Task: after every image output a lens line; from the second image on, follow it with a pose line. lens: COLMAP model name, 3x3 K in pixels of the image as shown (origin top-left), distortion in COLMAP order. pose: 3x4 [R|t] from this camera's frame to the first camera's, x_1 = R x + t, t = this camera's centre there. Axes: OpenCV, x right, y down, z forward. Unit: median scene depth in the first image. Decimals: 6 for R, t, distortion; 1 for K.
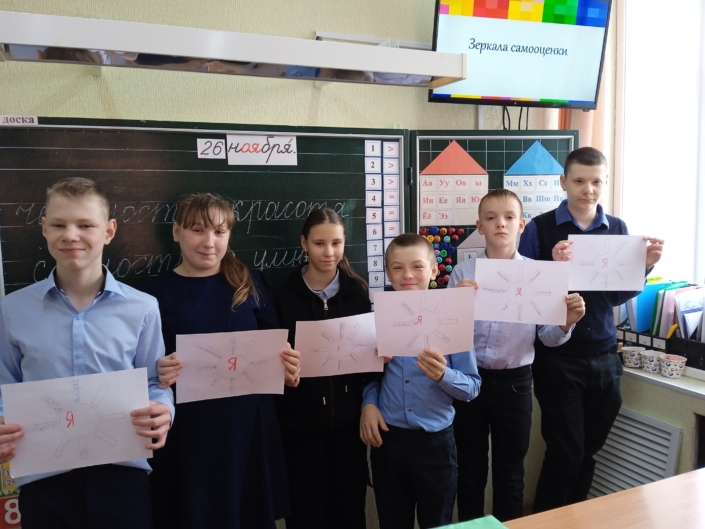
lens RADIAL K [[562.8, 0, 351.6], [0, 562.8, 259.6], [0, 0, 1]] dist [0.040213, -0.008124]
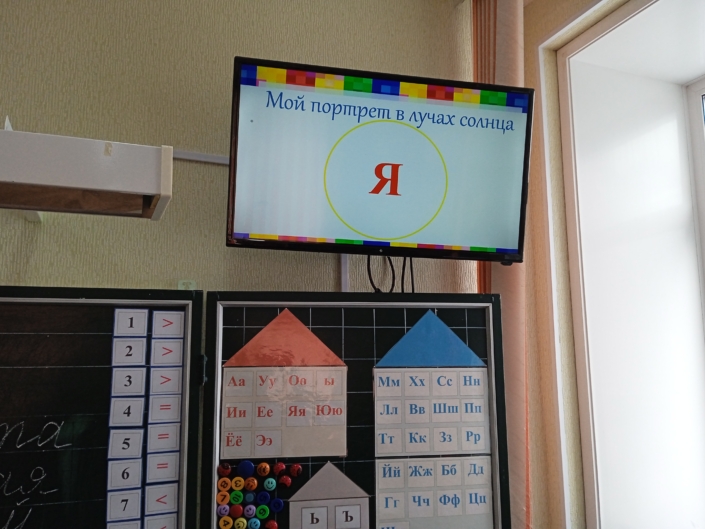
lens RADIAL K [[586.9, 0, 355.9], [0, 586.9, 267.4], [0, 0, 1]] dist [0.075773, -0.010877]
pose [[0.999511, 0.004739, -0.030908, 0.274548], [-0.012477, 0.966793, -0.255256, -0.095668], [0.028672, 0.255517, 0.966379, 0.388798]]
